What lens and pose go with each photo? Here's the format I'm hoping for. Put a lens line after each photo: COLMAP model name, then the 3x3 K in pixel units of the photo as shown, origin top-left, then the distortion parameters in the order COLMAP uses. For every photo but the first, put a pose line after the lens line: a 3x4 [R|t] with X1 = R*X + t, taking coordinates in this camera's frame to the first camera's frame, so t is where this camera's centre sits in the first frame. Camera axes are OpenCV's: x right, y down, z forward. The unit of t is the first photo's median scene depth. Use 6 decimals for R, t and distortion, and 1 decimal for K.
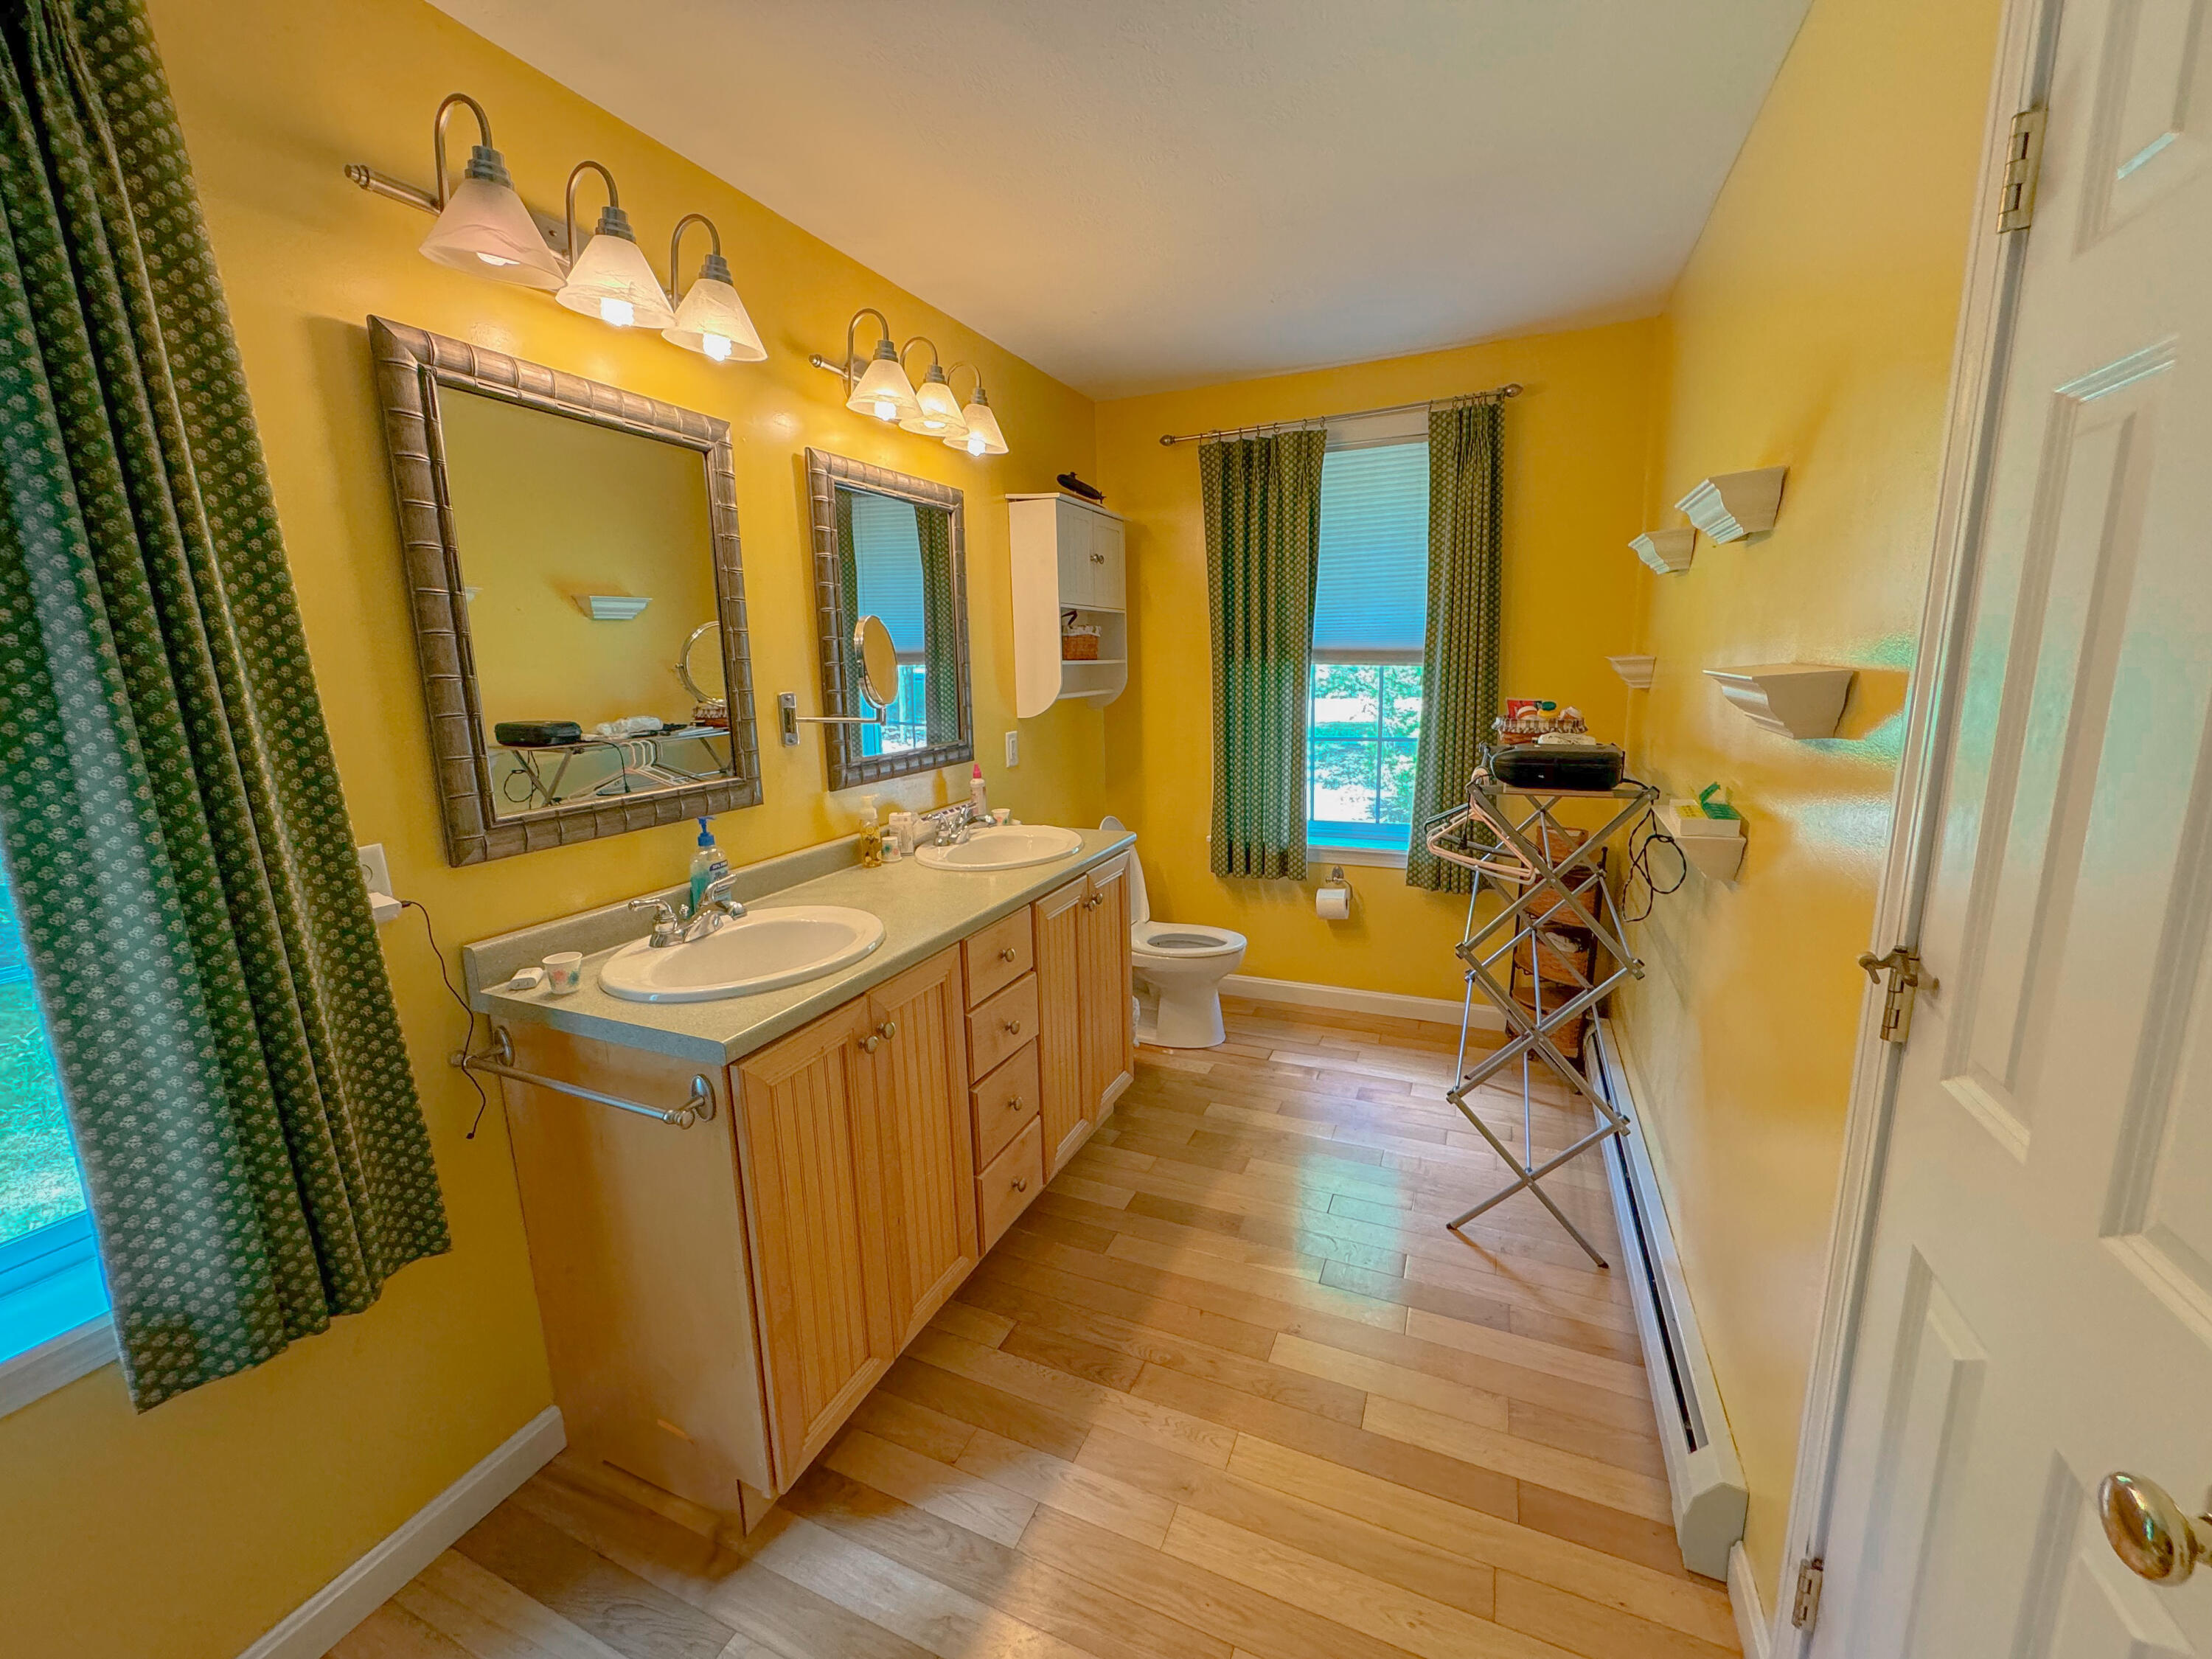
lens RADIAL K [[881.9, 0, 1104.5], [0, 881.9, 836.3], [0, 0, 1]] dist [-0.002116, 0.000136]
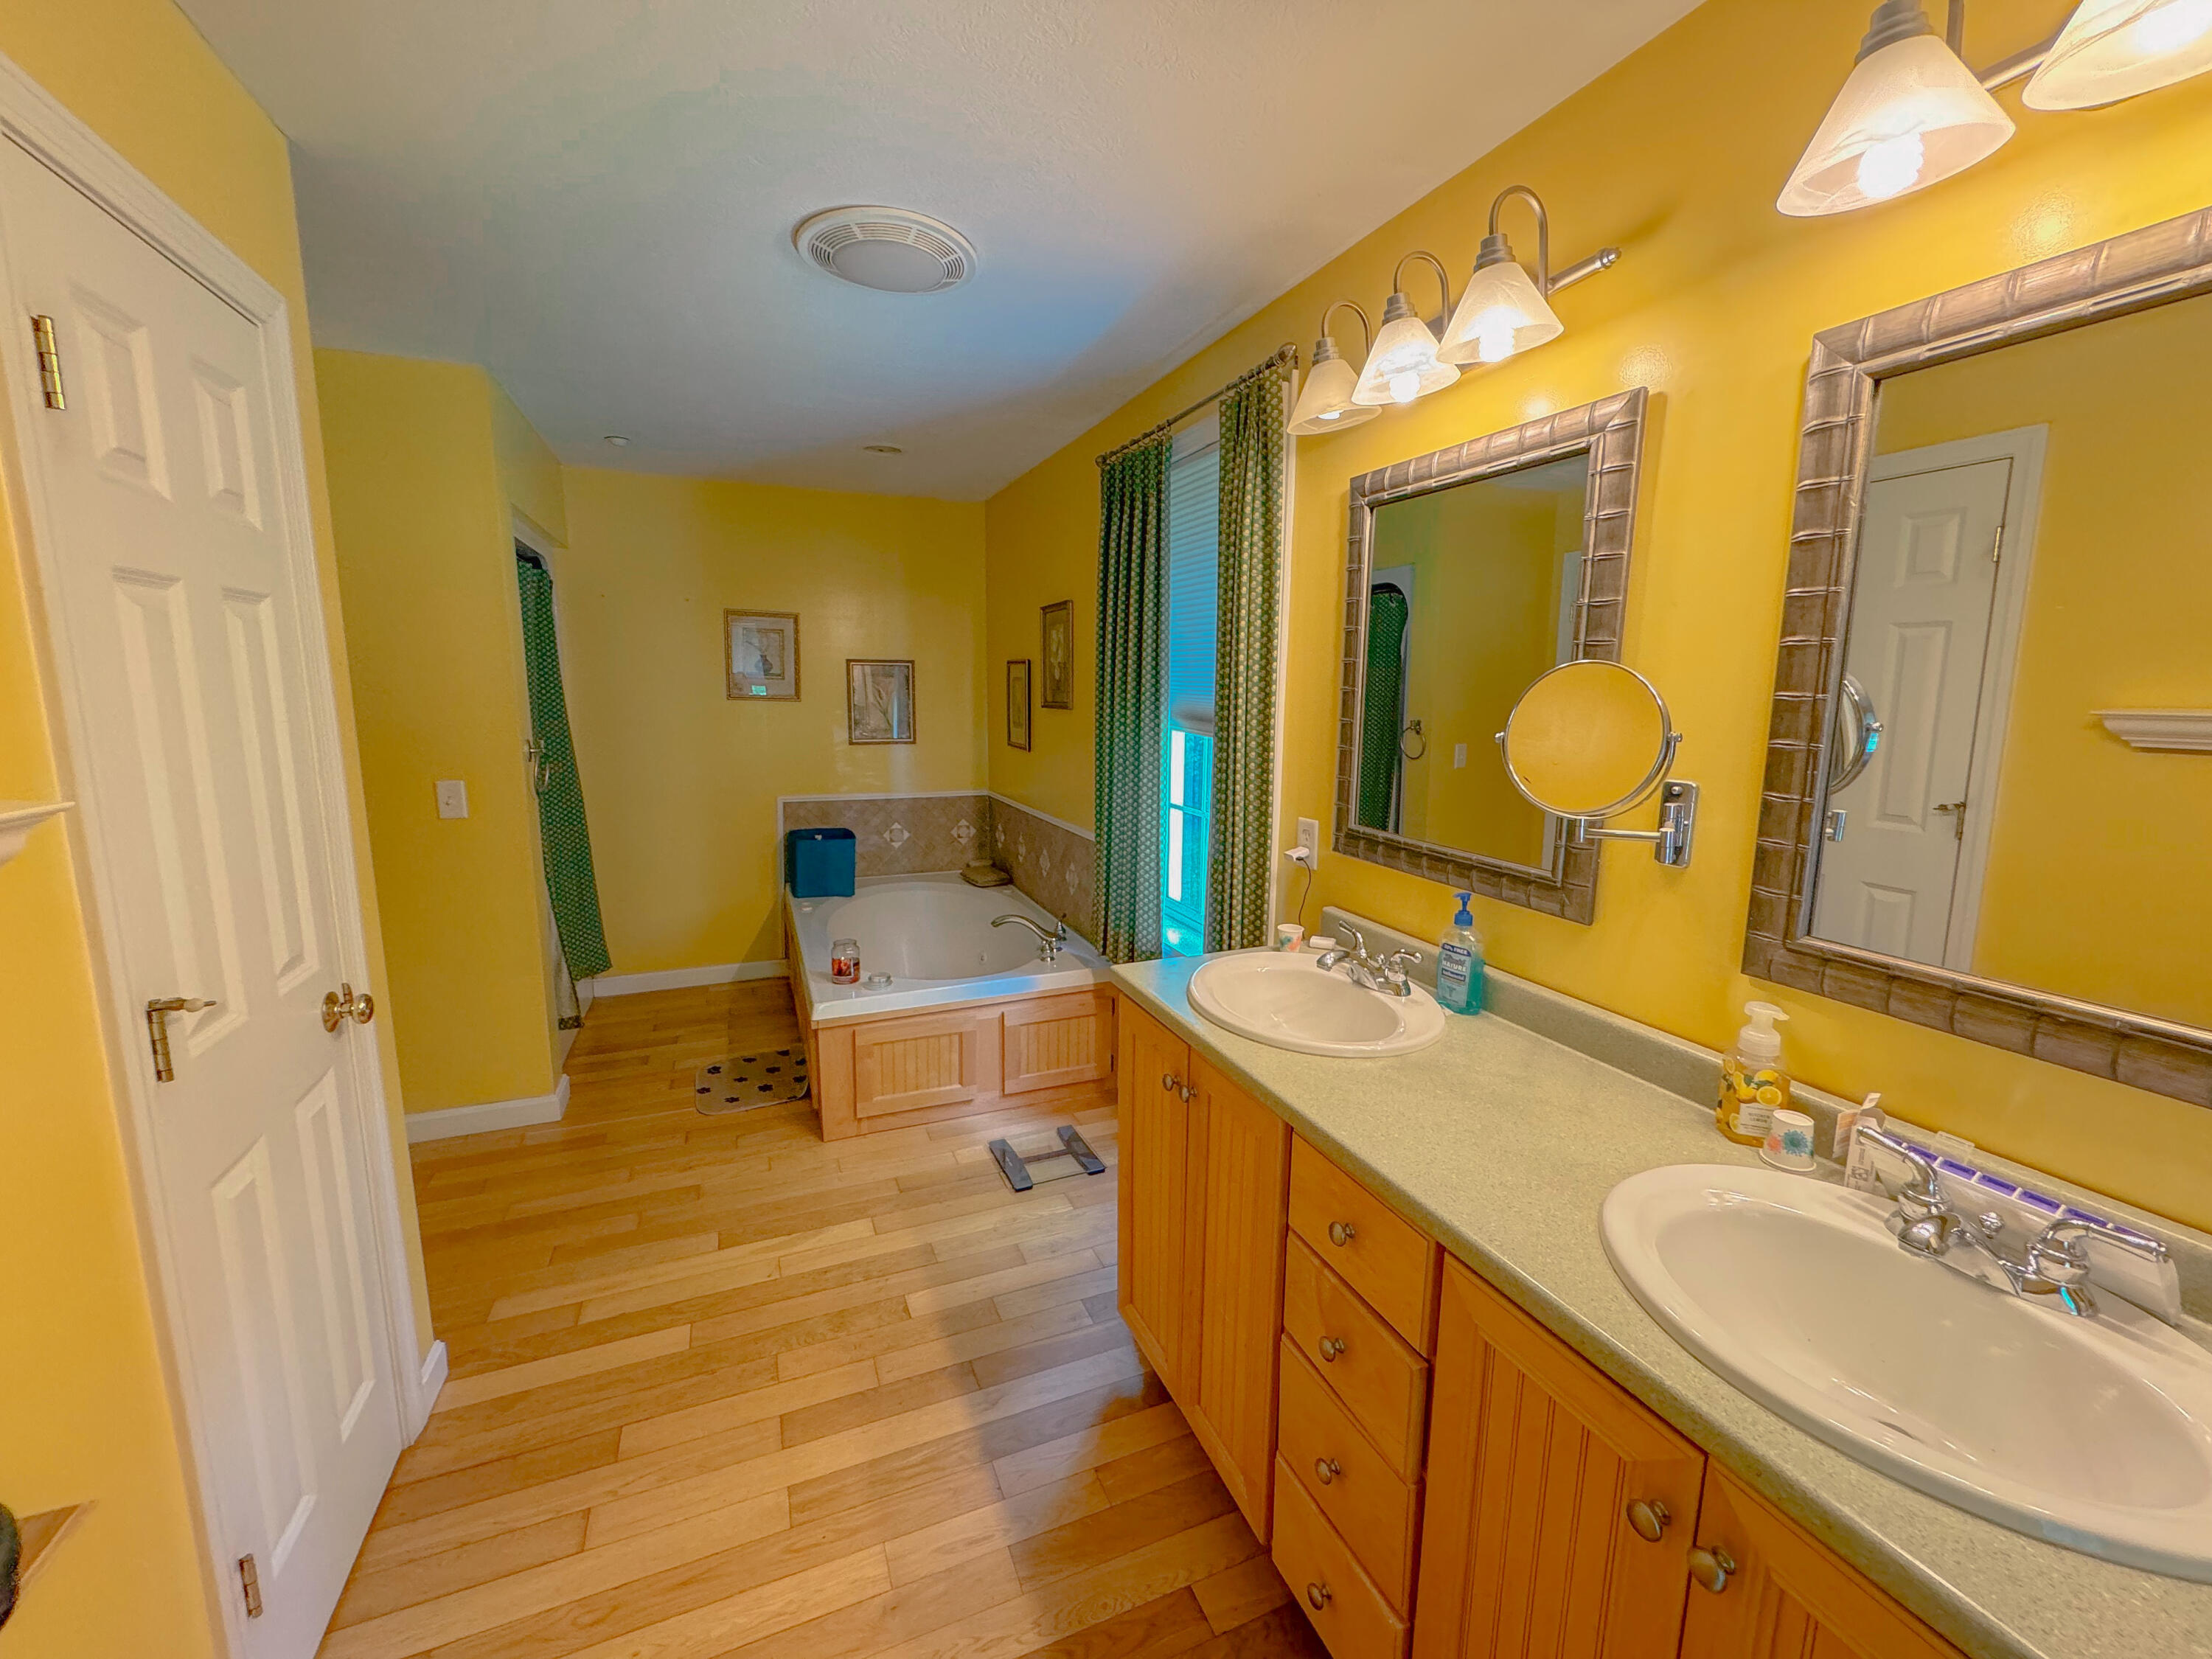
lens RADIAL K [[881.9, 0, 1110.9], [0, 881.9, 824.5], [0, 0, 1]] dist [-0.002116, 0.000136]
pose [[-0.685559, 0.145013, -0.713429, 0.414680], [-0.117732, 0.944979, 0.305211, -0.317633], [0.718435, 0.293233, -0.630766, 1.278473]]
